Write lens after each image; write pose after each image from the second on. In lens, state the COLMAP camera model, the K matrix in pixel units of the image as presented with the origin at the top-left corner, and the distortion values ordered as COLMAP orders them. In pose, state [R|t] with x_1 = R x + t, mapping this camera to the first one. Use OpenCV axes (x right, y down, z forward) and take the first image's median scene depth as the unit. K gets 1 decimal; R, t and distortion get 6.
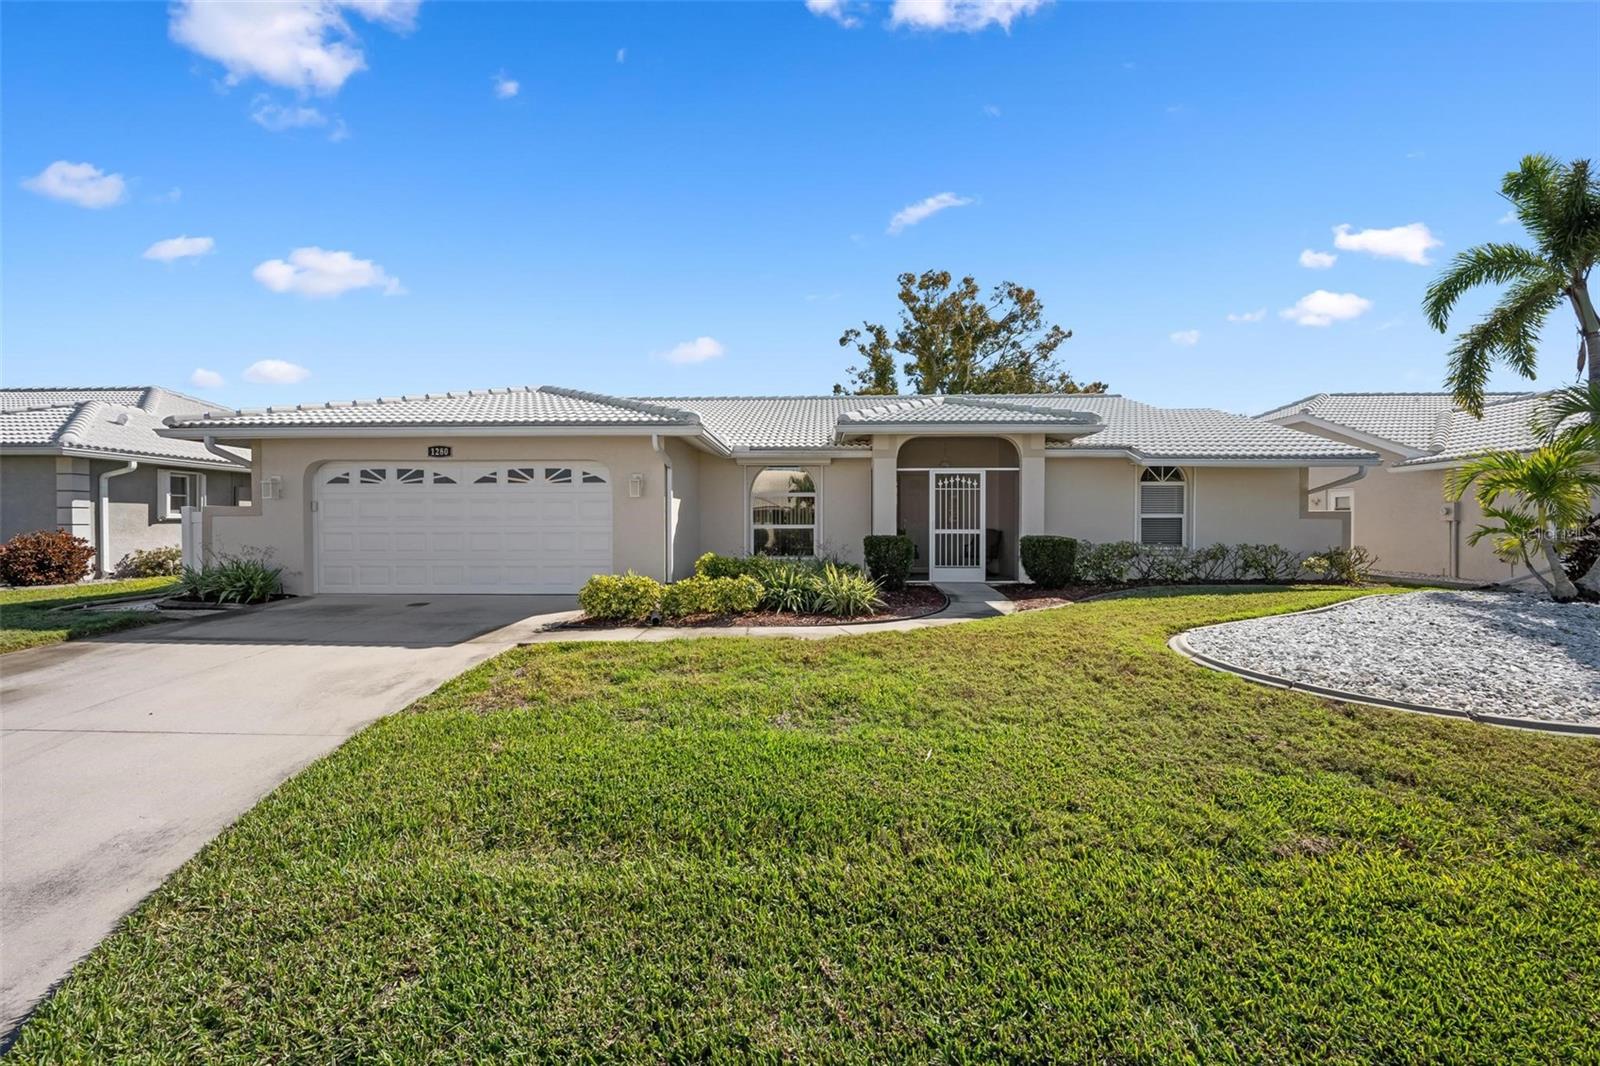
lens RADIAL K [[639.4, 0, 800.3], [0, 639.4, 528.0], [0, 0, 1]] dist [0.009351, -0.000250]
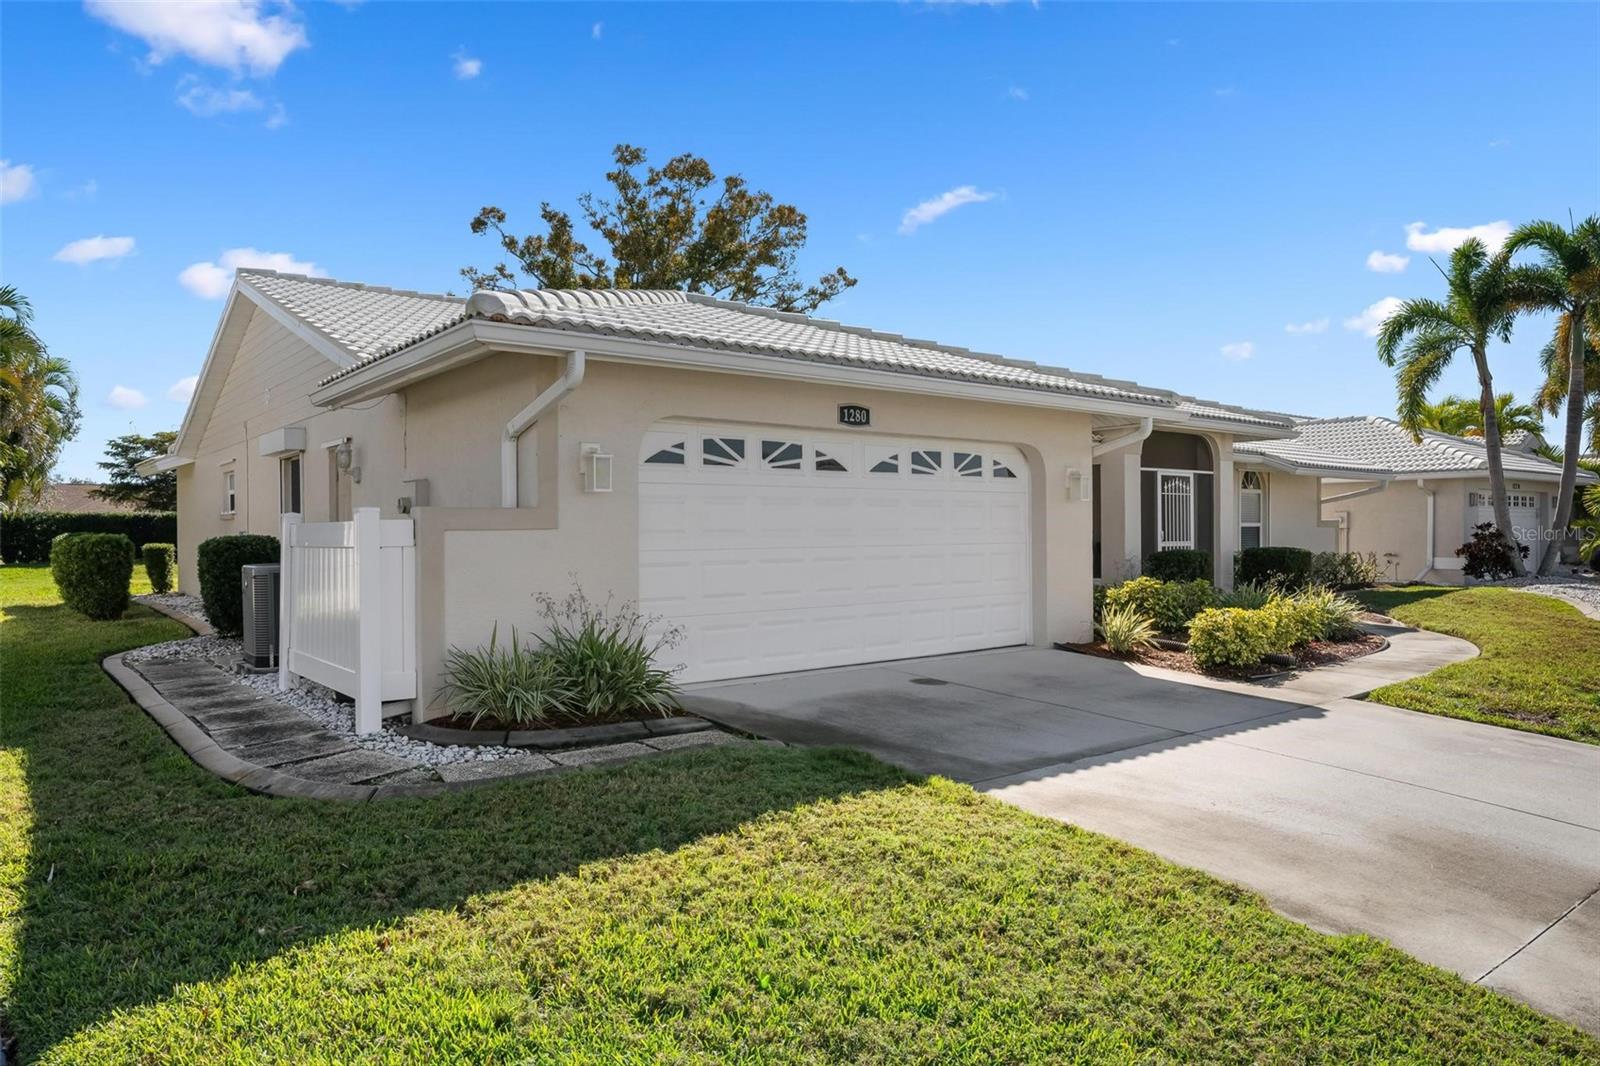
lens RADIAL K [[1026.0, 0, 797.6], [0, 1026.0, 535.7], [0, 0, 1]] dist [-0.040490, -0.000562]
pose [[0.758799, -0.008245, 0.651273, -1.028721], [0.008334, 0.999961, 0.002950, -0.013422], [-0.651271, 0.003189, 0.758838, 0.295295]]
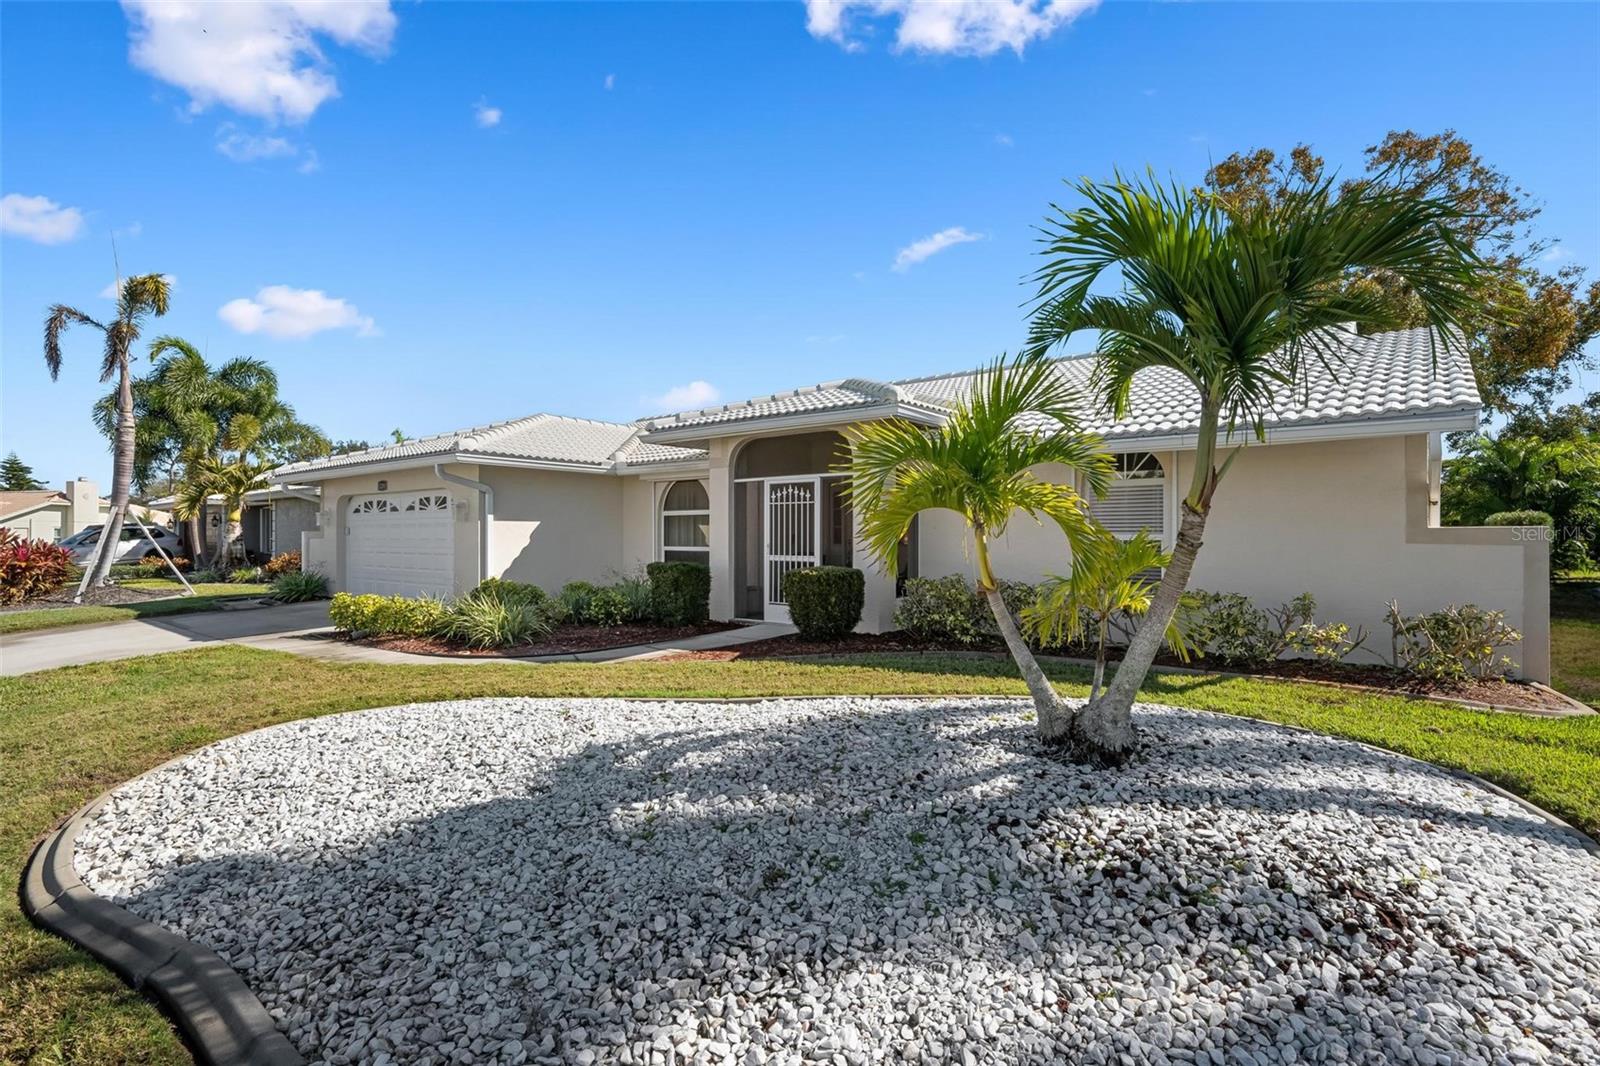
lens RADIAL K [[760.1, 0, 800.2], [0, 760.1, 529.5], [0, 0, 1]] dist [-0.003182, -0.000683]
pose [[0.803204, -0.003504, -0.595694, 0.800432], [0.001117, 0.999990, -0.004375, -0.025148], [0.595703, 0.002848, 0.803200, 0.272872]]
